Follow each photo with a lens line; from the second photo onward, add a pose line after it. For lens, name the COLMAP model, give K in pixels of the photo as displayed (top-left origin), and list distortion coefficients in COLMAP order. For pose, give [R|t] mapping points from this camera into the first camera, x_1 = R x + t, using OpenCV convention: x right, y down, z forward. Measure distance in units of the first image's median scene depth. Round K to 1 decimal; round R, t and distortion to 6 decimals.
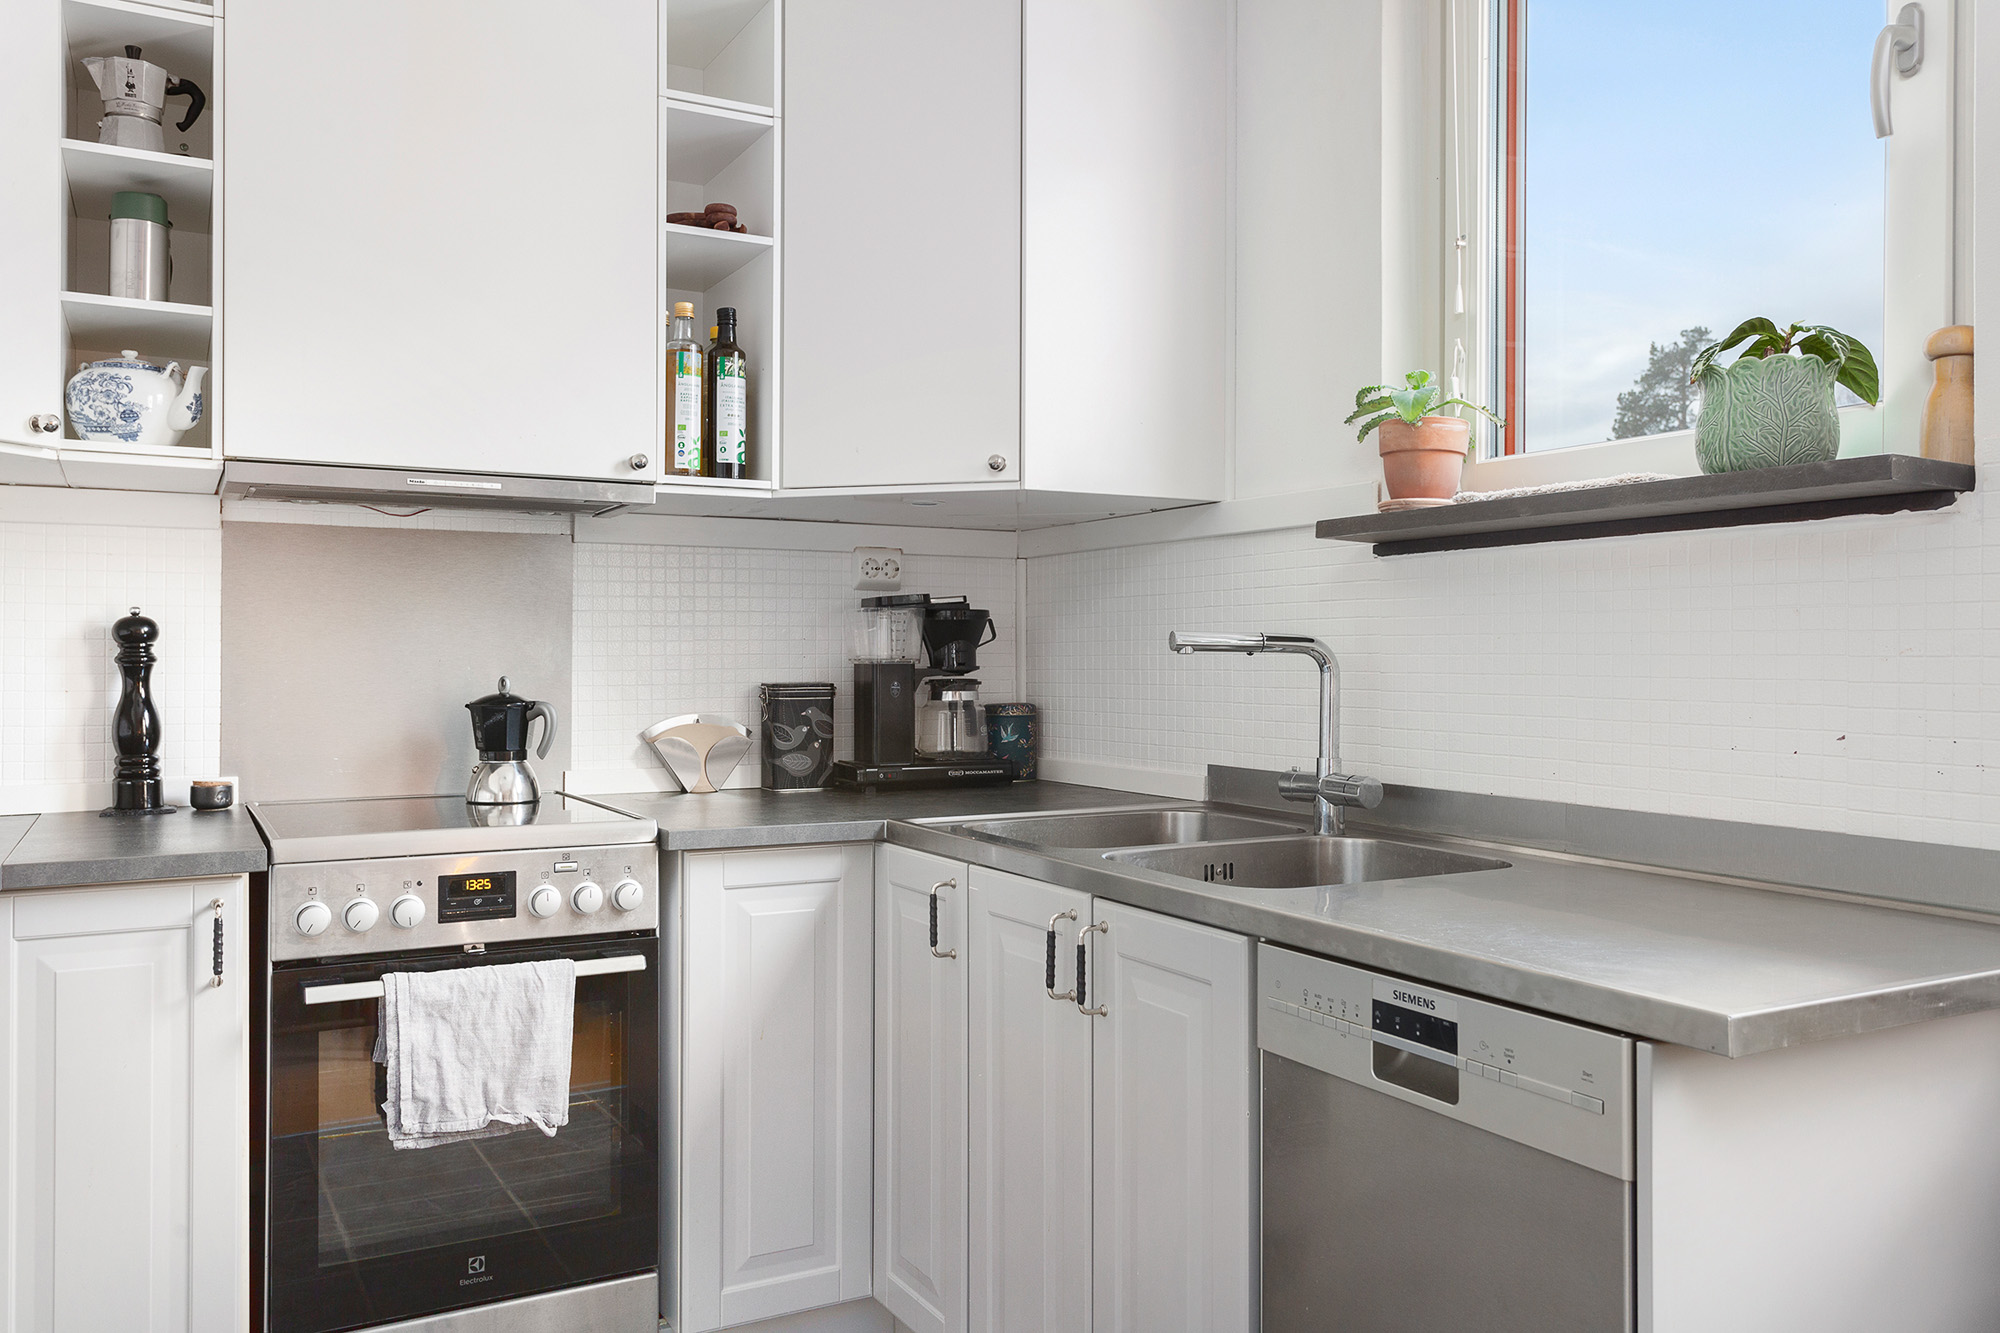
lens RADIAL K [[1534.3, 0, 994.9], [0, 1534.3, 653.9], [0, 0, 1]] dist [0.006628, 0.000275]
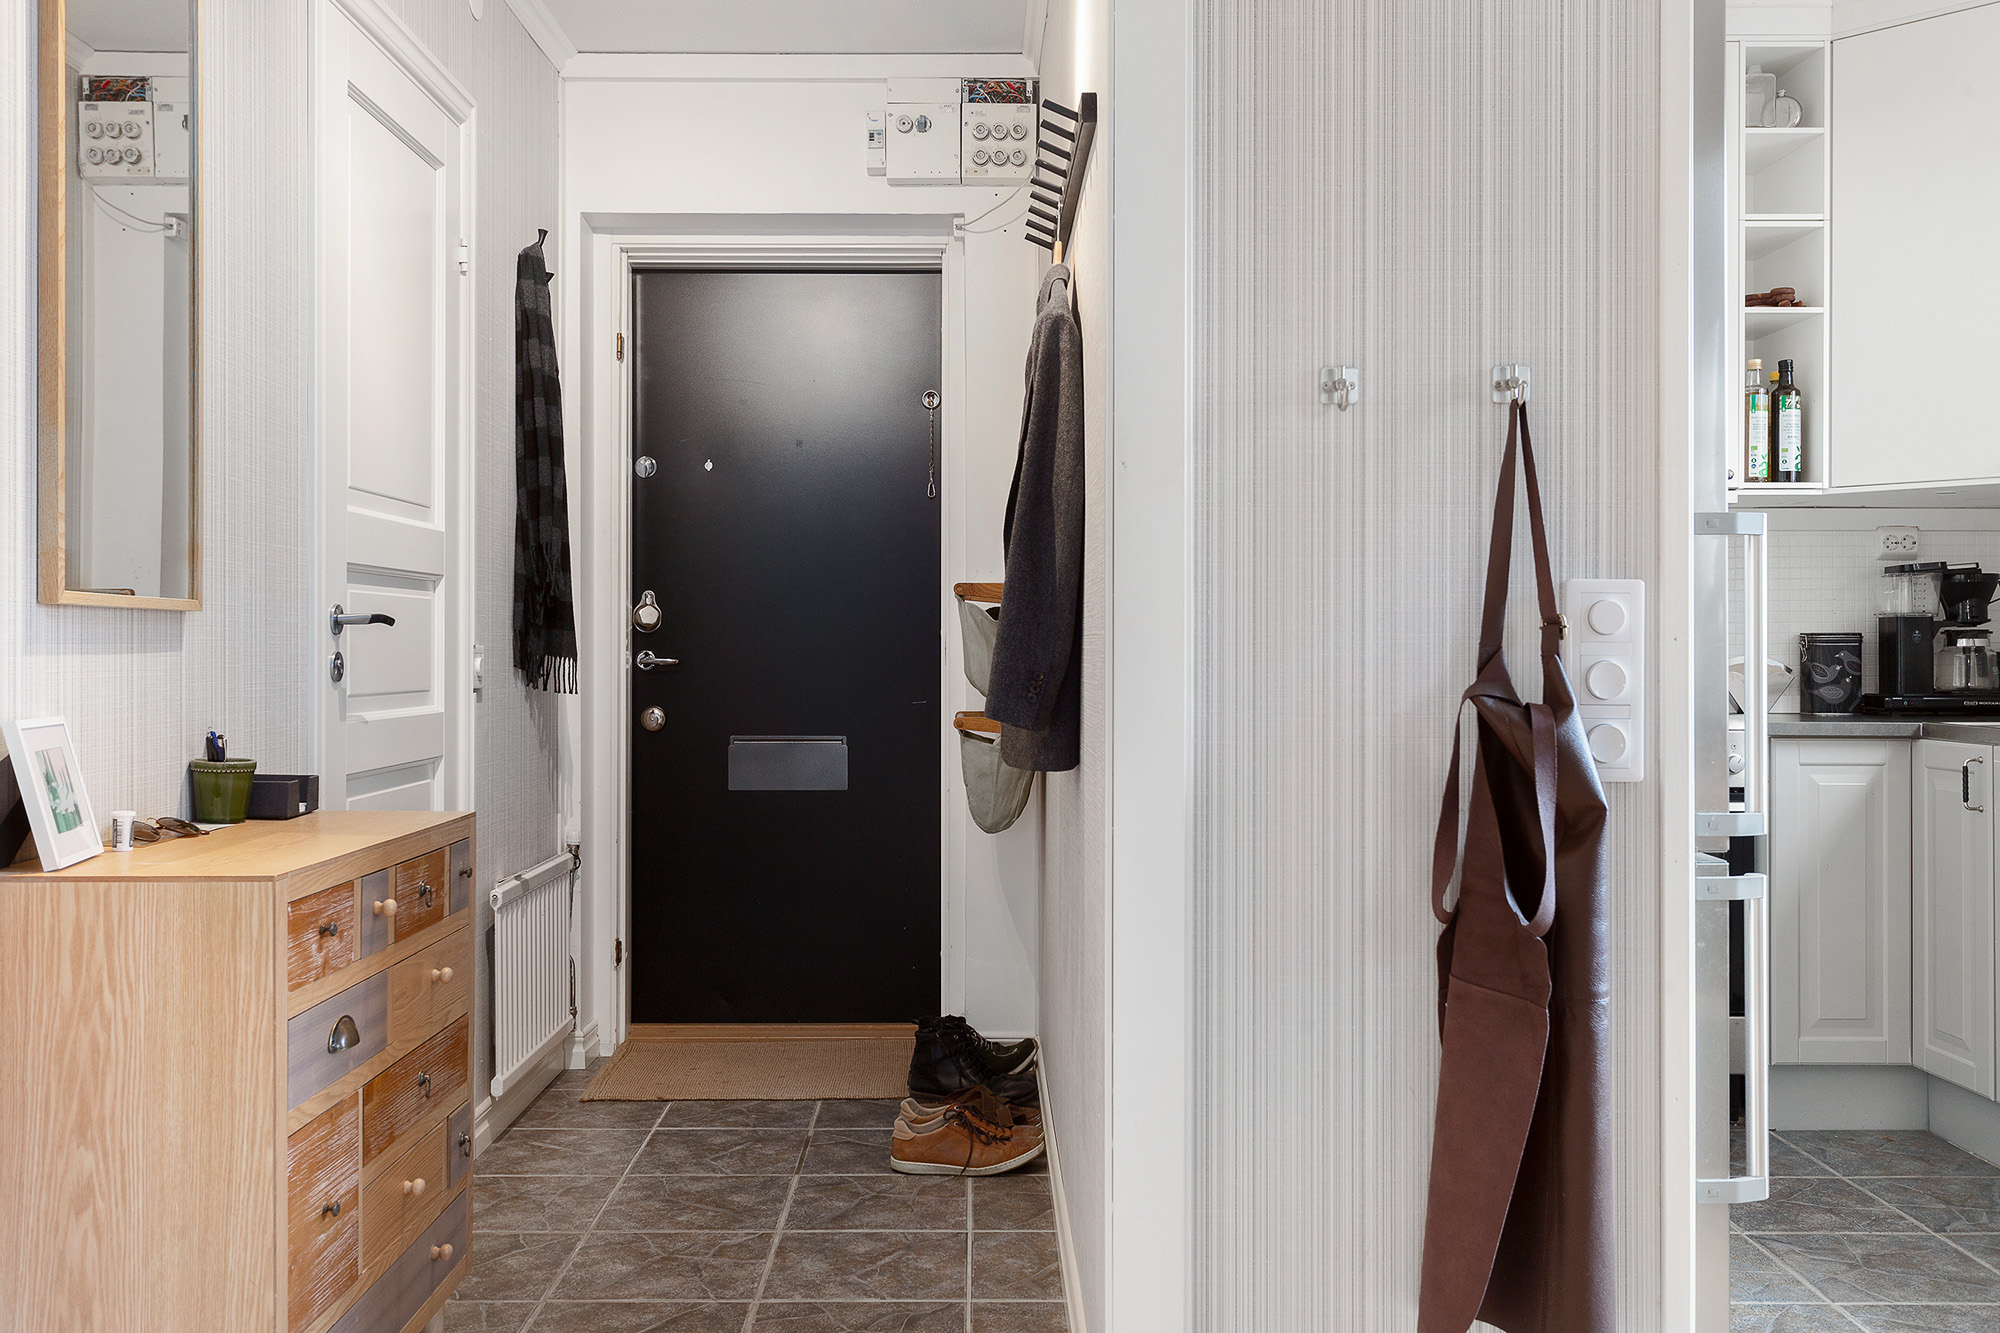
lens RADIAL K [[1805.0, 0, 987.0], [0, 1805.0, 644.1], [0, 0, 1]] dist [0.010883, 0.009884]
pose [[0.880170, -0.002963, -0.474649, -0.036007], [0.001586, 0.999993, -0.003302, 0.039774], [0.474656, 0.002153, 0.880169, -0.844445]]
